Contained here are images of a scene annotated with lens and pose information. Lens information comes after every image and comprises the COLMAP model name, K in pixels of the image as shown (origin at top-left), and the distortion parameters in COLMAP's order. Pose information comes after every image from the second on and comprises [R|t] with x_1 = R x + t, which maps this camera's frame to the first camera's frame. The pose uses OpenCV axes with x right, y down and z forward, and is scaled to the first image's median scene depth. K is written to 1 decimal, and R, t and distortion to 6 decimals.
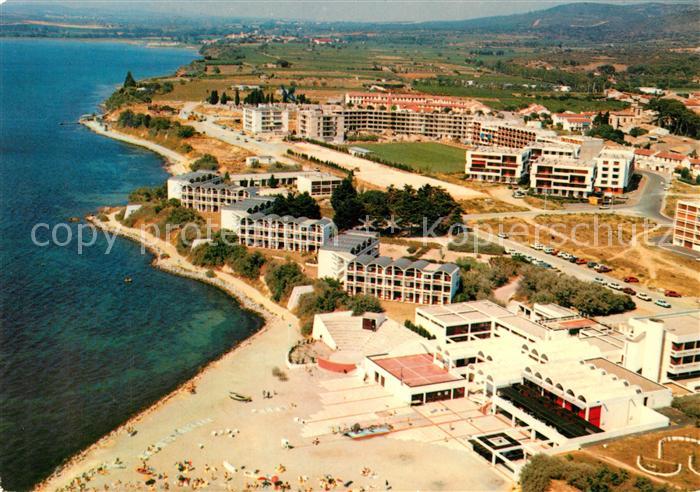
lens RADIAL K [[894.5, 0, 350.0], [0, 894.5, 246.0], [0, 0, 1]] dist [-0.023568, -0.023216]
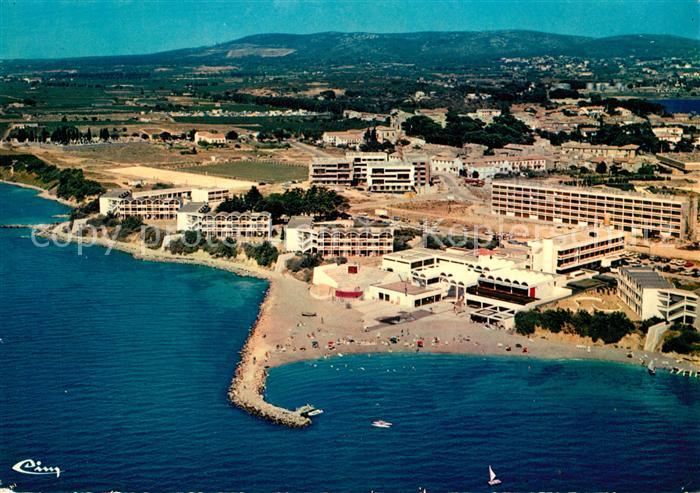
lens RADIAL K [[890.5, 0, 350.0], [0, 890.5, 246.5], [0, 0, 1]] dist [0.014525, -0.023253]
pose [[0.946282, -0.092132, 0.309938, -0.324004], [0.101871, 0.994679, -0.015350, 0.054306], [-0.306875, 0.046099, 0.950633, -0.284780]]
